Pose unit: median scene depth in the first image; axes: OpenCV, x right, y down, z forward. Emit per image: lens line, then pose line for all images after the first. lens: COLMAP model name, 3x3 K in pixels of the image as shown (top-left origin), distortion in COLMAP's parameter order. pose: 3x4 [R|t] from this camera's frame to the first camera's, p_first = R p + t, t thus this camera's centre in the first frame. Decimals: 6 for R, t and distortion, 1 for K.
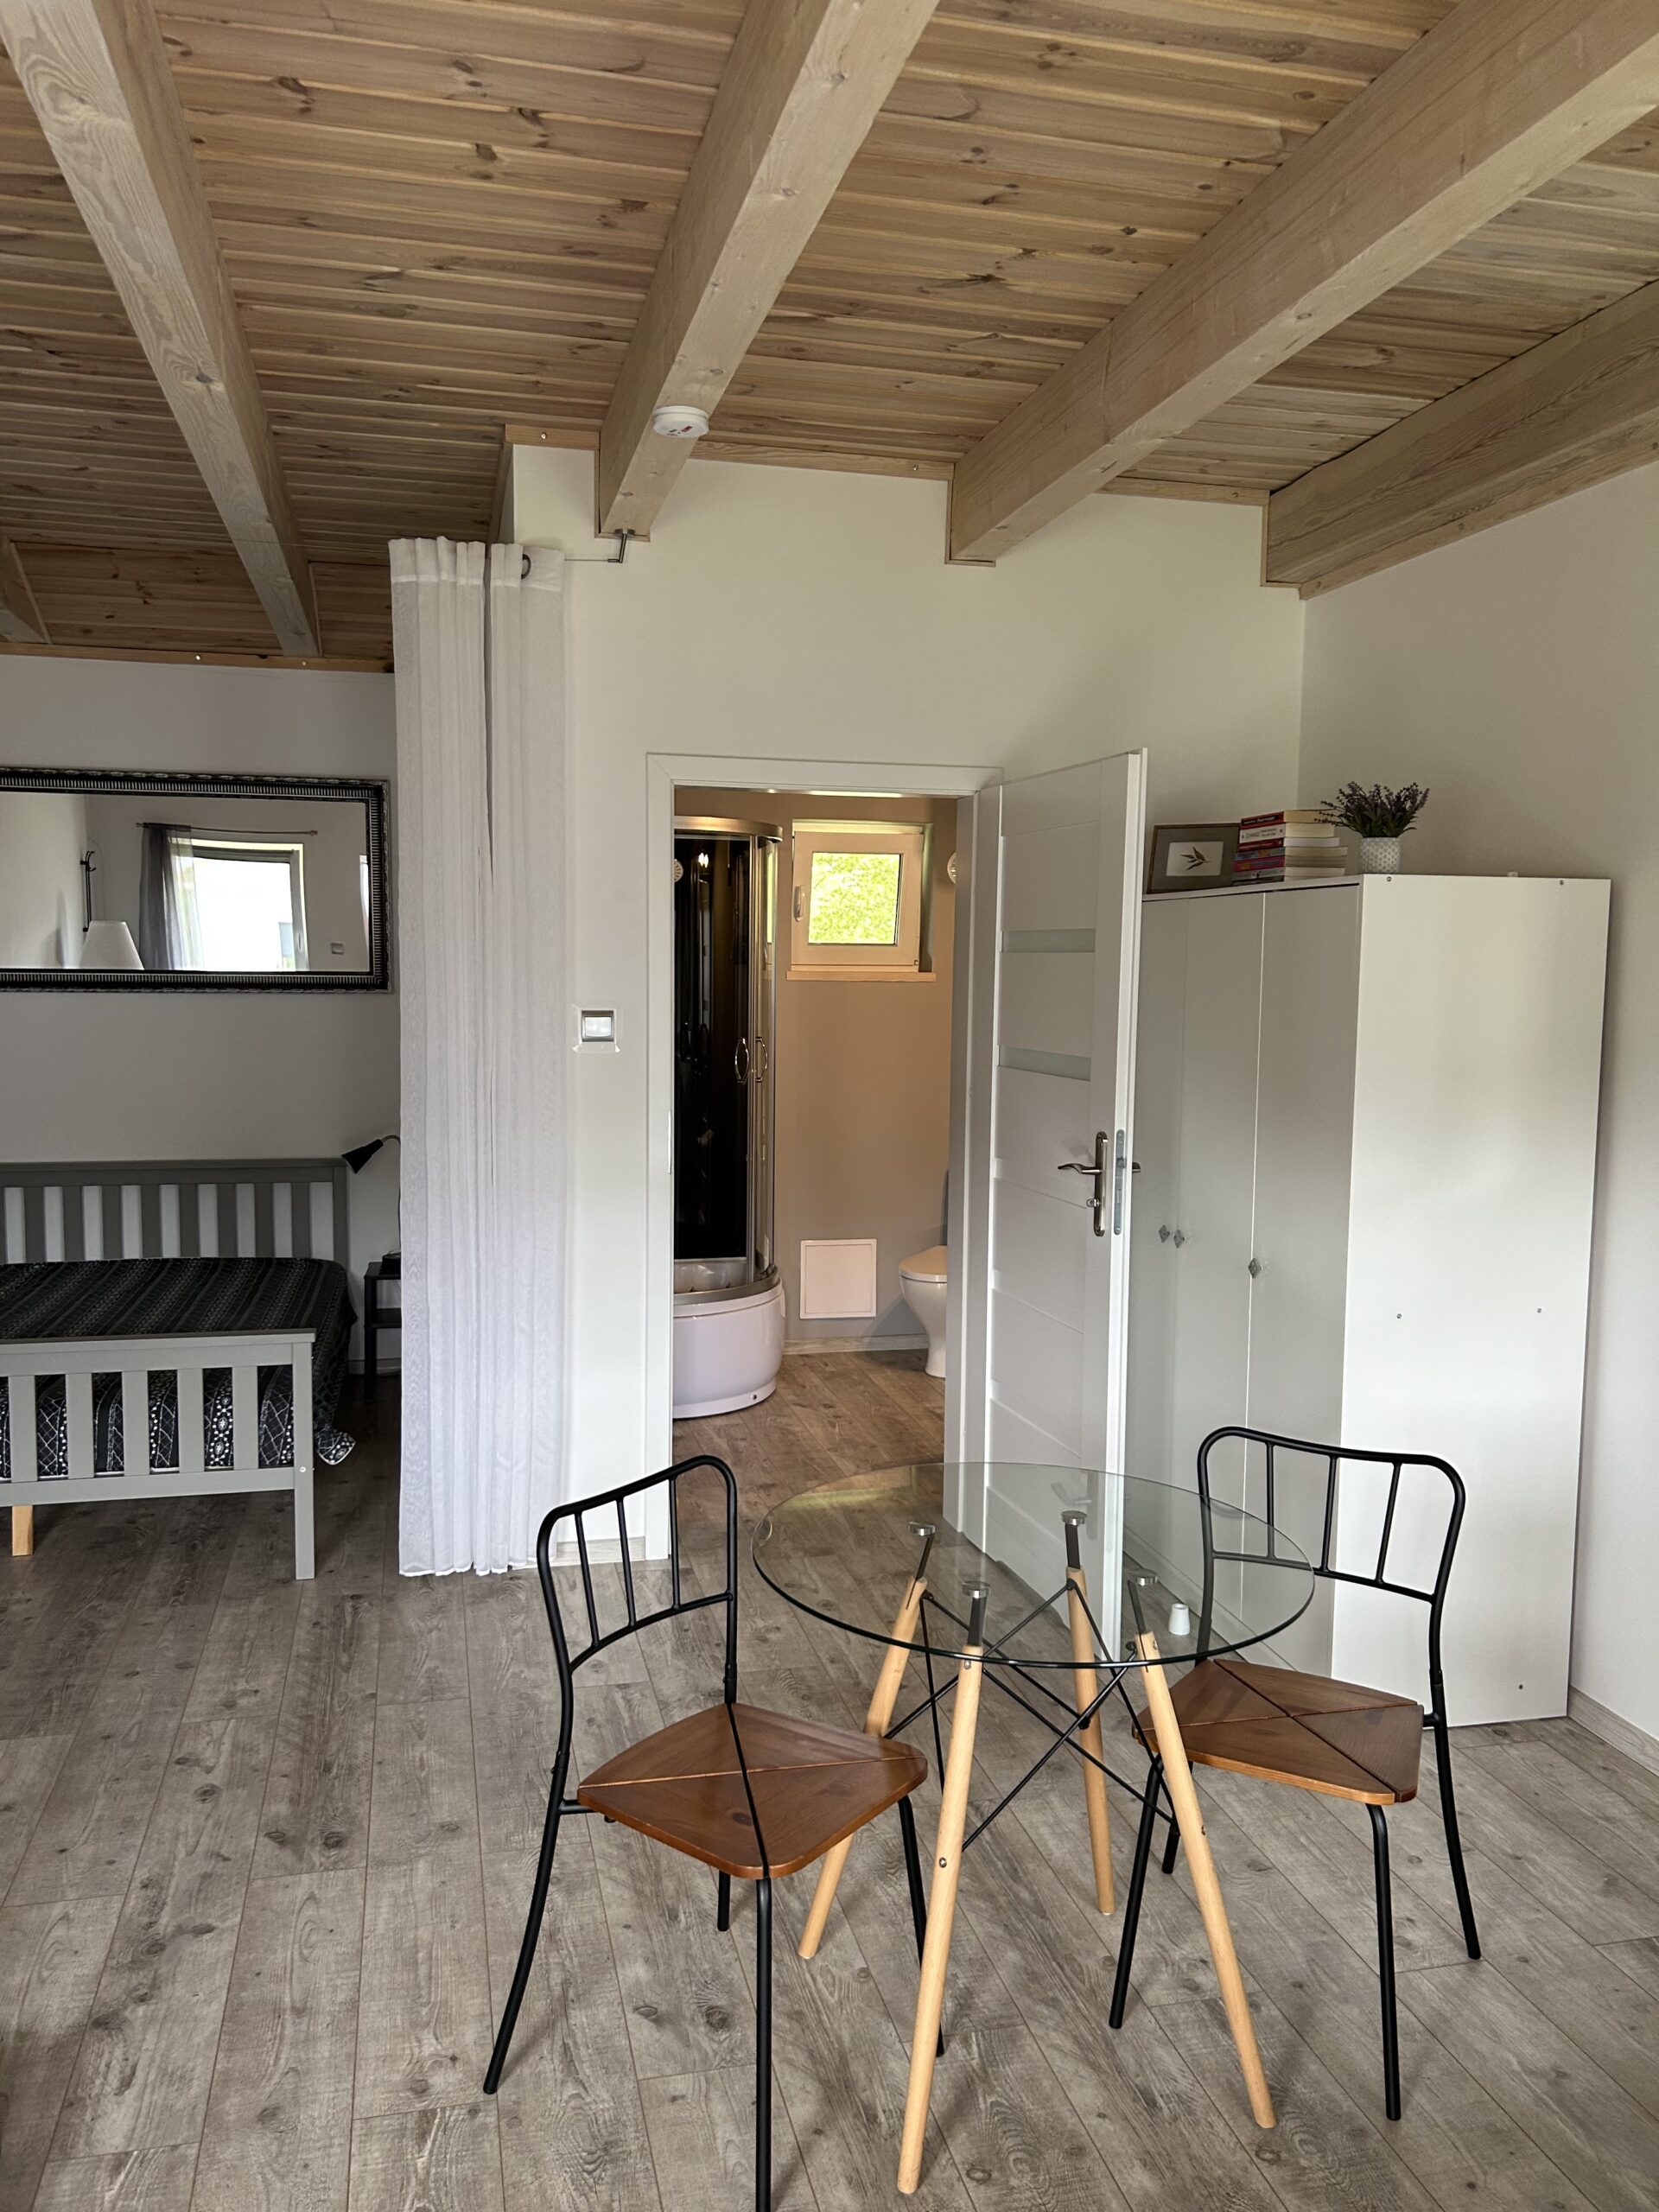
lens RADIAL K [[1671.6, 0, 808.3], [0, 1671.6, 1120.5], [0, 0, 1]] dist [0.046242, -0.042260]
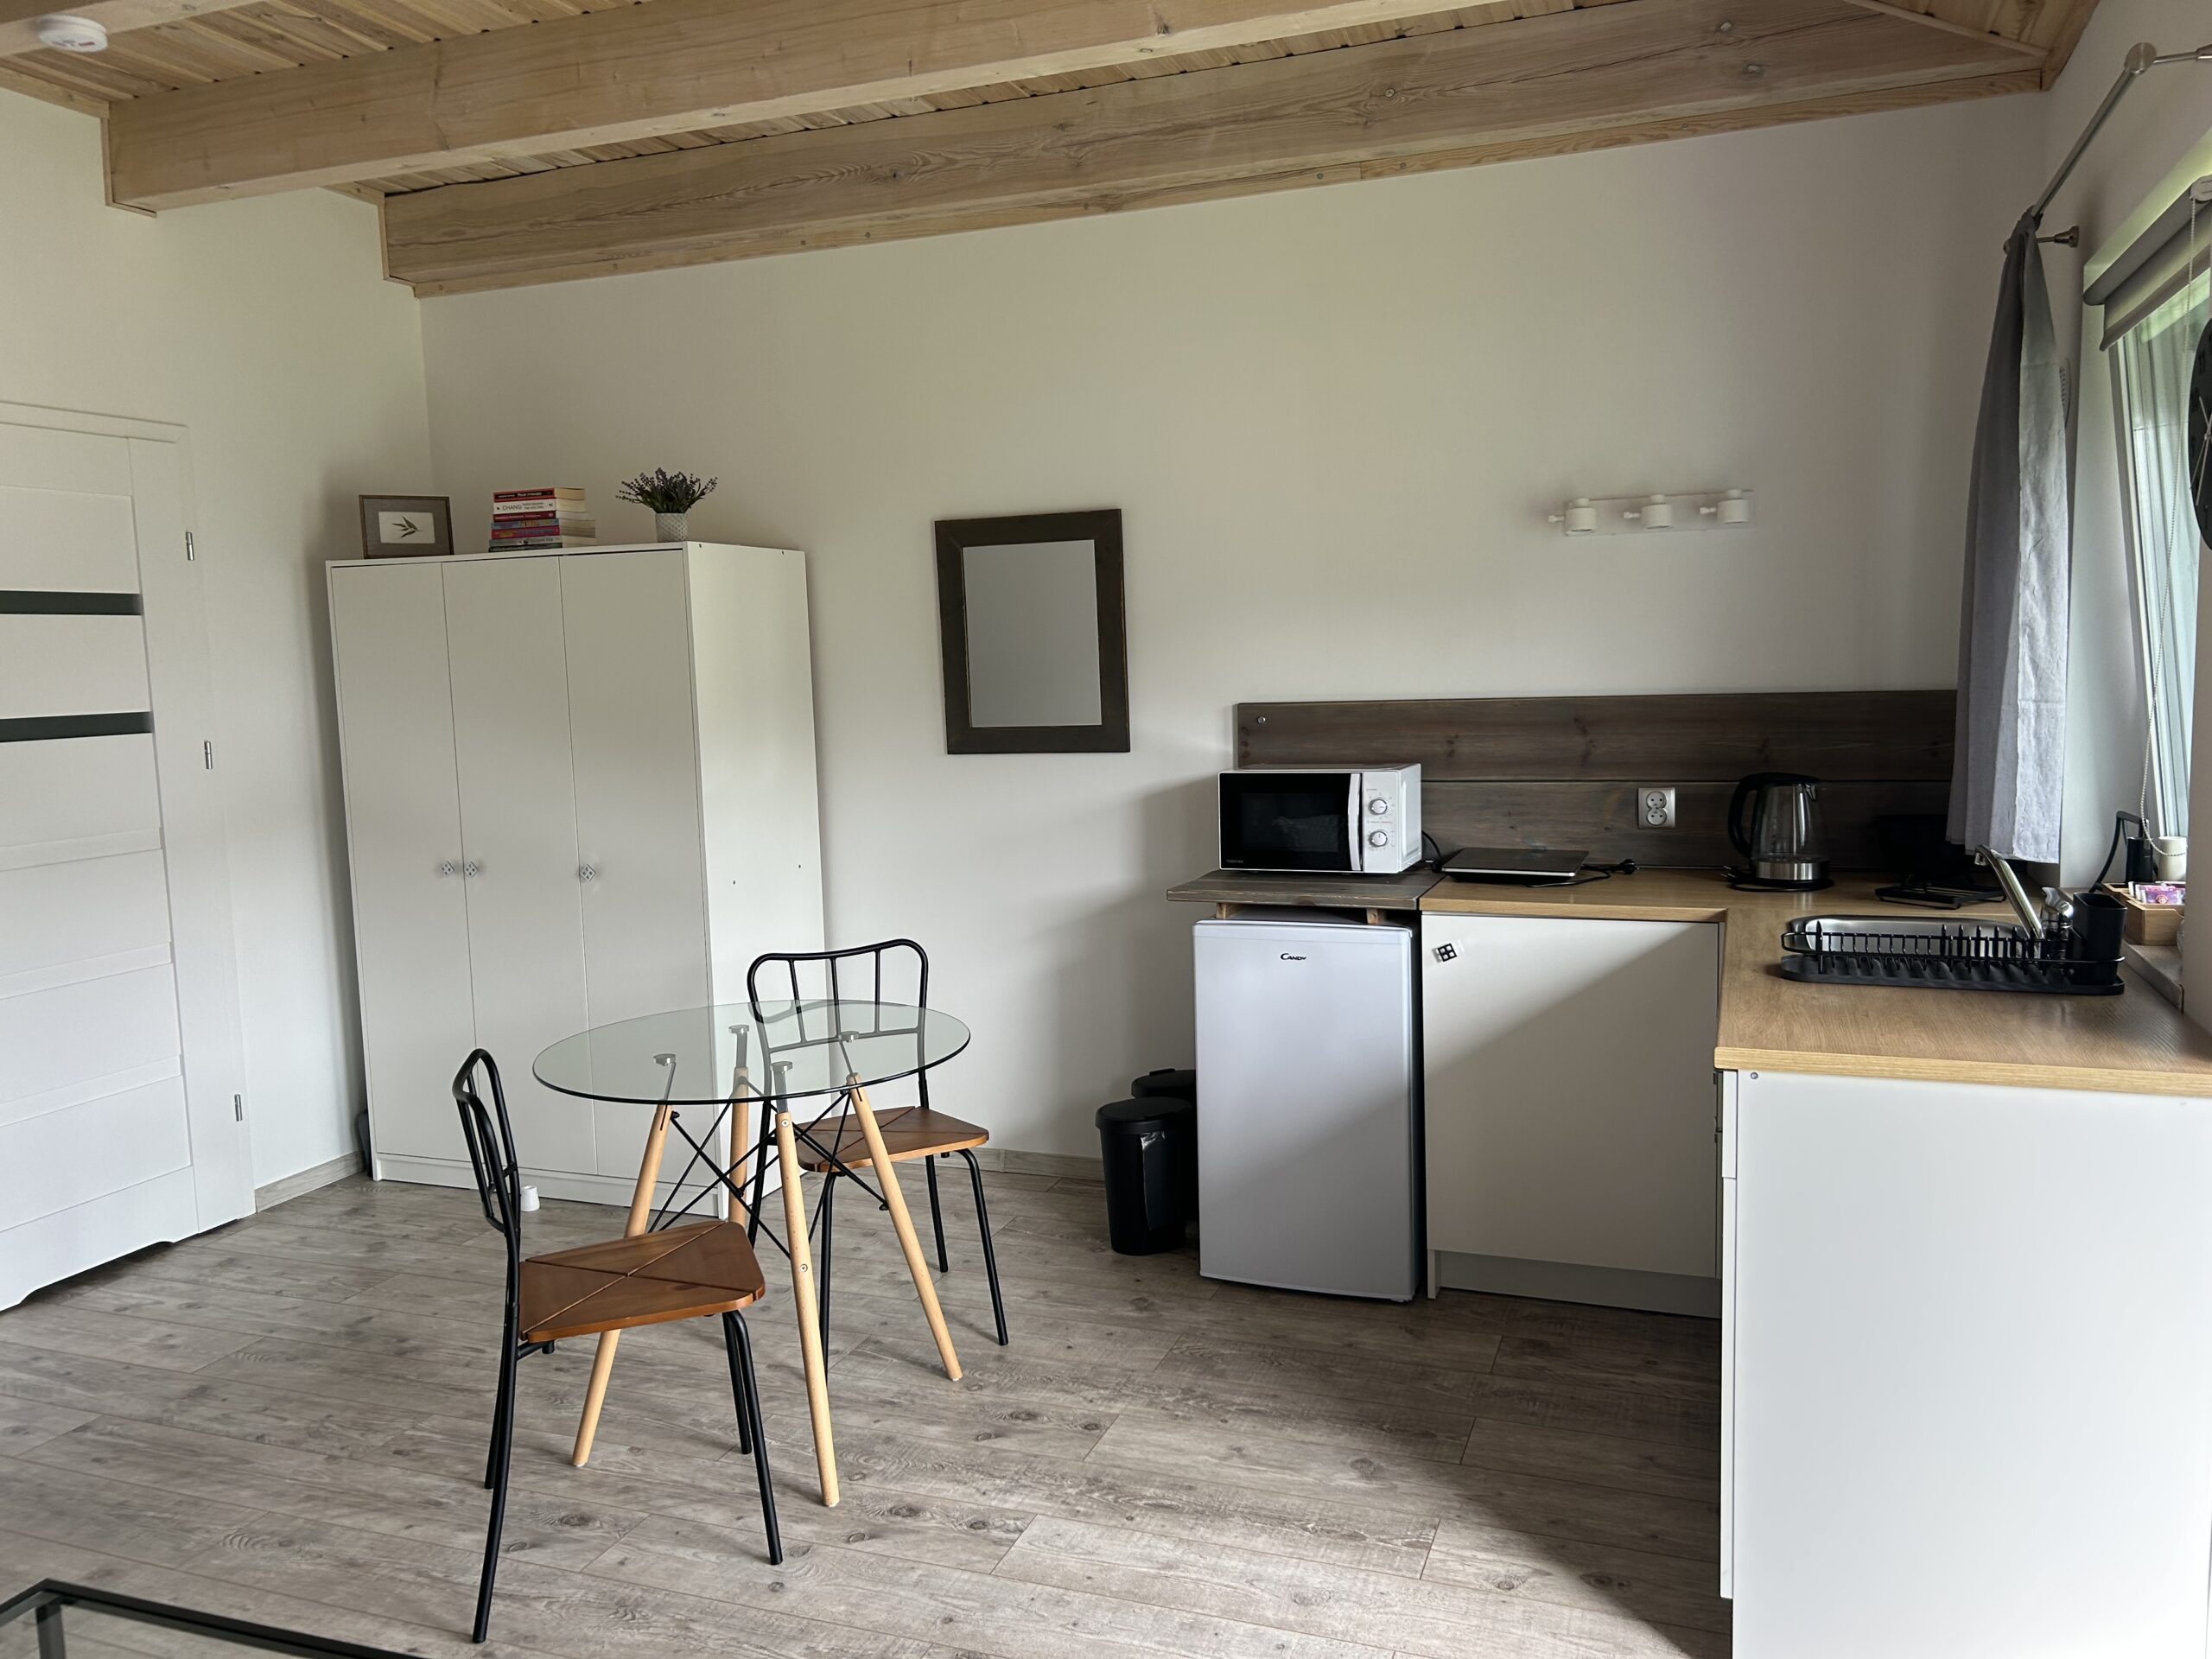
lens RADIAL K [[1671.6, 0, 1100.7], [0, 1671.6, 840.3], [0, 0, 1]] dist [0.046242, -0.042260]
pose [[0.557017, -0.120833, 0.821664, -0.541291], [0.113000, 0.991185, 0.069158, 0.025686], [-0.822778, 0.054326, 0.565761, 0.024040]]
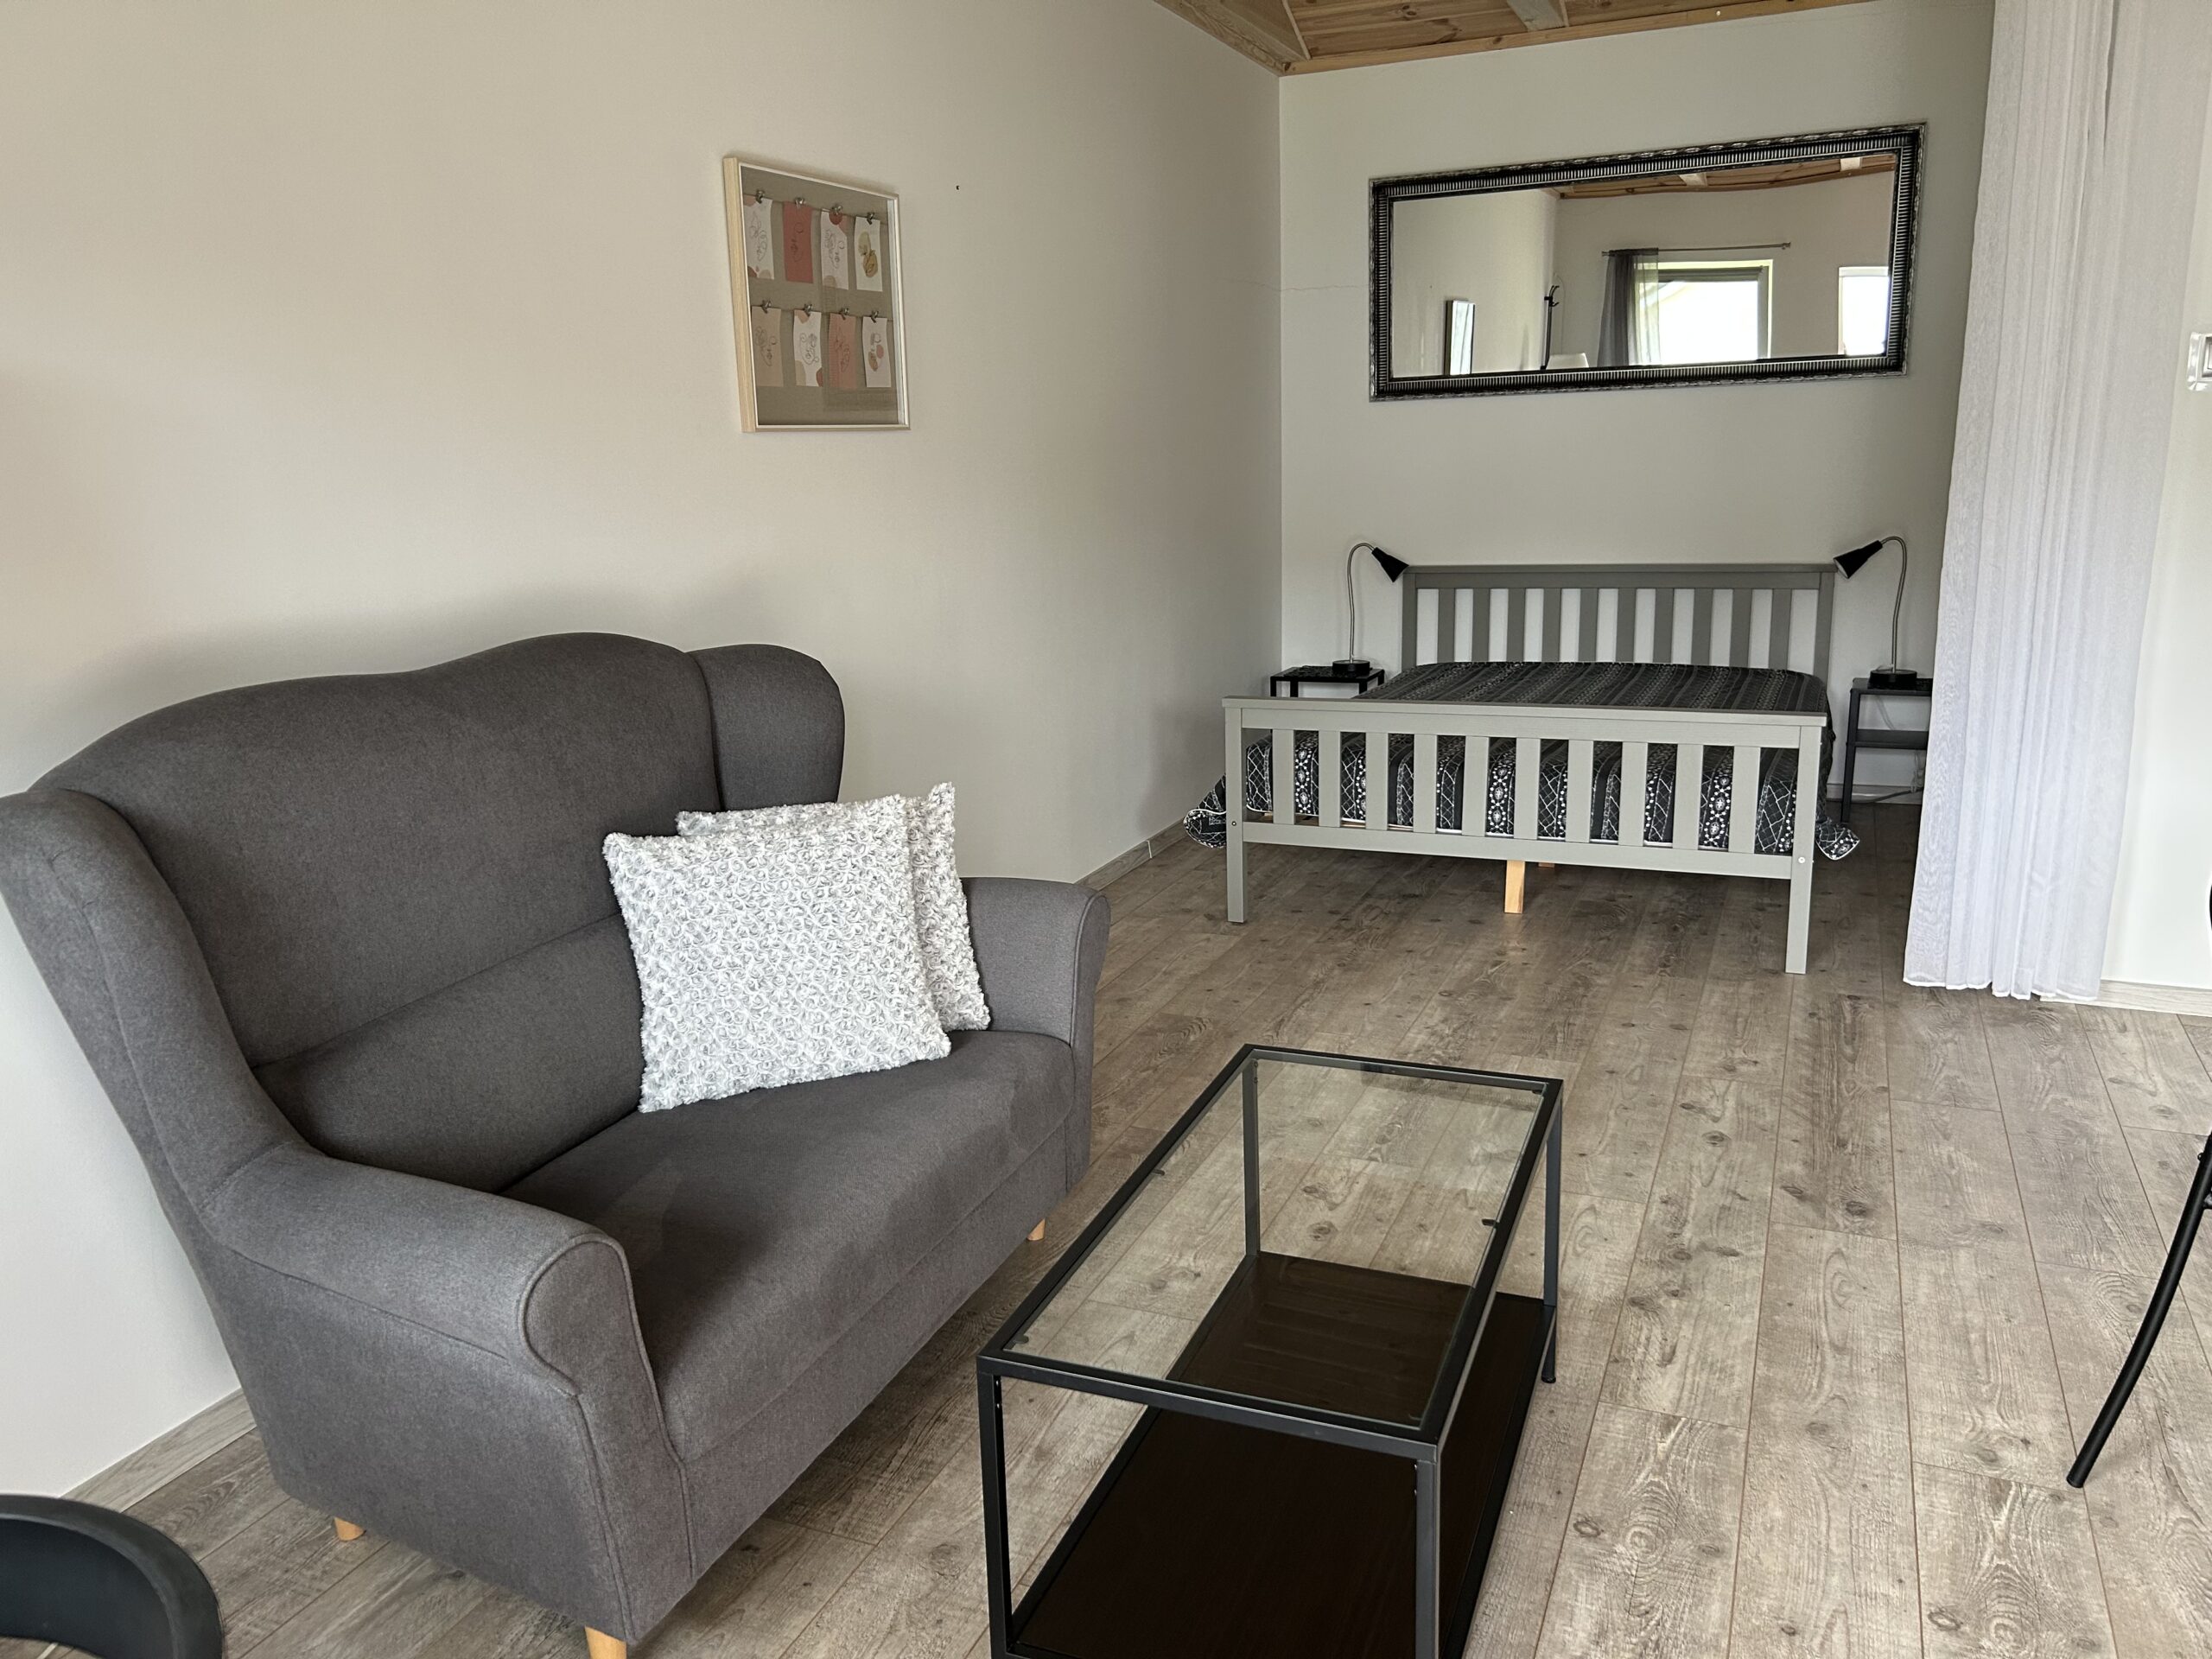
lens RADIAL K [[1671.6, 0, 1100.7], [0, 1671.6, 840.3], [0, 0, 1]] dist [0.046242, -0.042260]
pose [[0.803917, 0.103031, -0.585749, -0.077348], [-0.018222, 0.988685, 0.148897, 0.075931], [0.594462, -0.109028, 0.796698, 0.008573]]
